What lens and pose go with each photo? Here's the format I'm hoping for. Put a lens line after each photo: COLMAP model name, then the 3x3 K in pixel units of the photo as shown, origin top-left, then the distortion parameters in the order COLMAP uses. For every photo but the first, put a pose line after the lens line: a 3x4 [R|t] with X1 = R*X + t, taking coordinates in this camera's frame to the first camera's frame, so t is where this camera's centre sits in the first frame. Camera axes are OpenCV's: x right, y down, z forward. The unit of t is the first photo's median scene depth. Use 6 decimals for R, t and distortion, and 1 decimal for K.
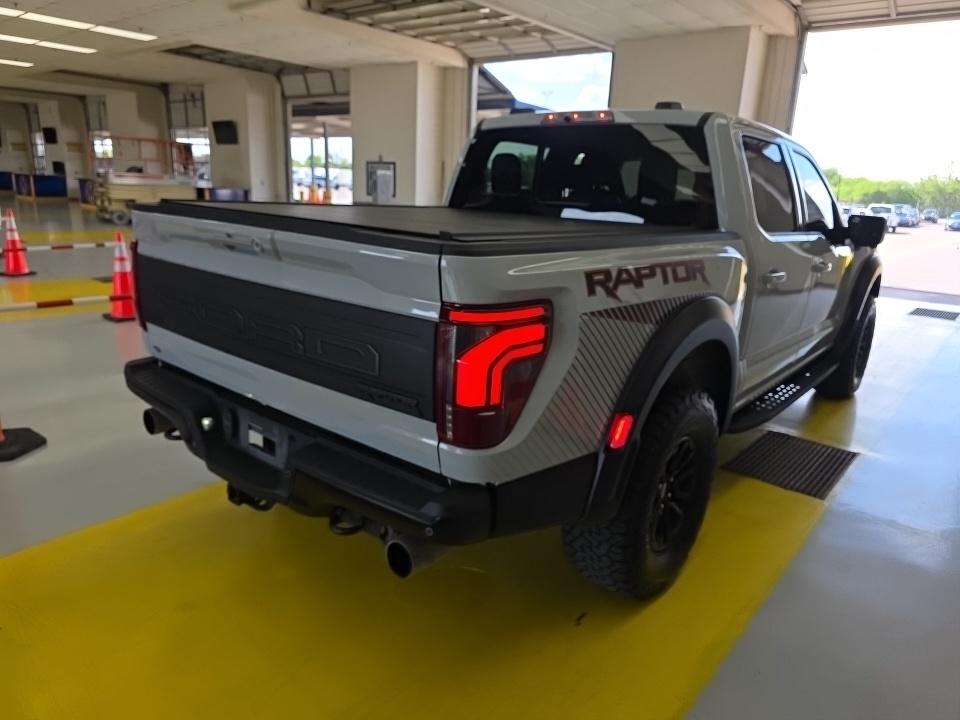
lens RADIAL K [[662.7, 0, 478.9], [0, 662.7, 336.9], [0, 0, 1]] dist [0.001462, 0.000947]
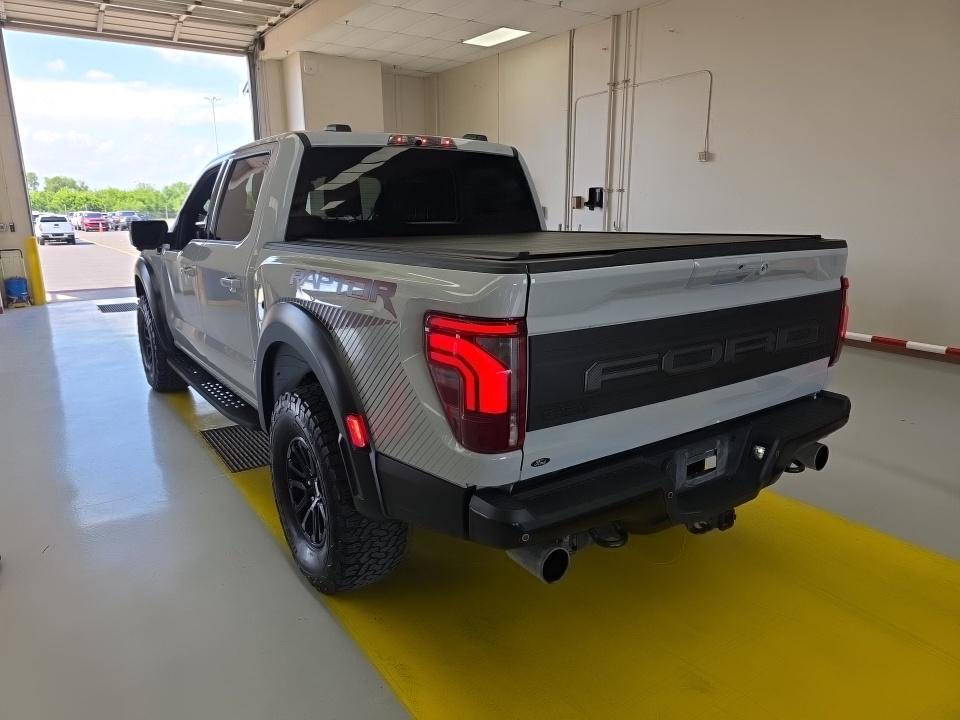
lens RADIAL K [[644.2, 0, 459.1], [0, 644.2, 360.5], [0, 0, 1]] dist [0.036410, -0.033890]
pose [[0.282777, -0.266977, 0.921282, -0.826998], [0.236280, 0.950274, 0.202856, -0.173844], [-0.929629, 0.160317, 0.331797, 0.591771]]
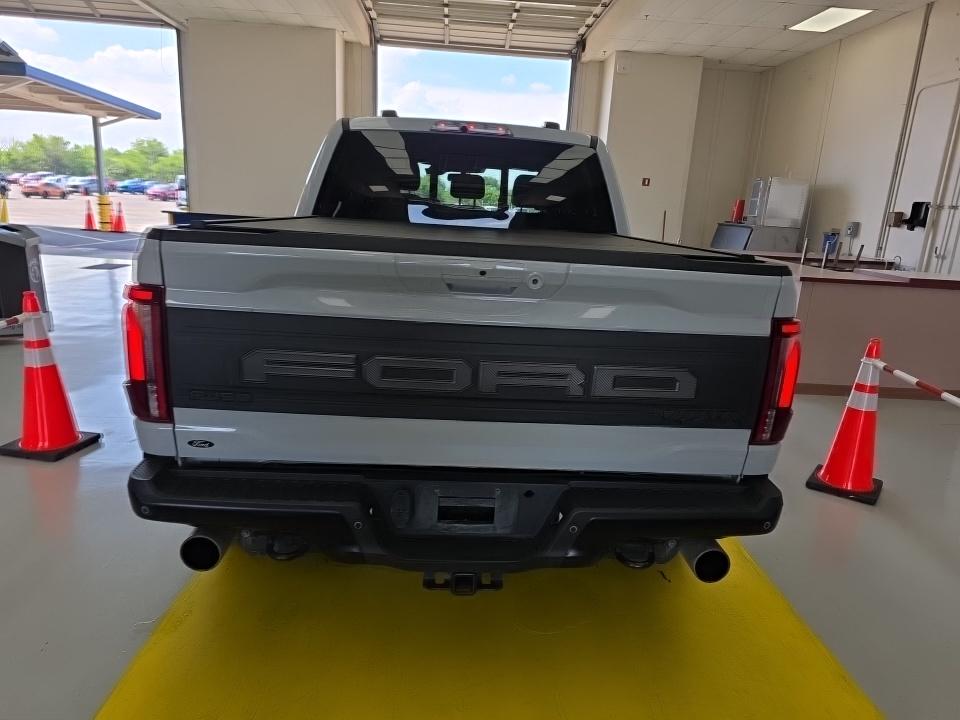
lens RADIAL K [[648.2, 0, 480.0], [0, 648.2, 360.0], [0, 0, 1]] dist [0.045675, -0.035878]
pose [[0.731993, -0.162864, 0.661560, -0.562315], [0.130672, 0.986542, 0.098285, -0.077036], [-0.668664, 0.014503, 0.743423, 0.253122]]
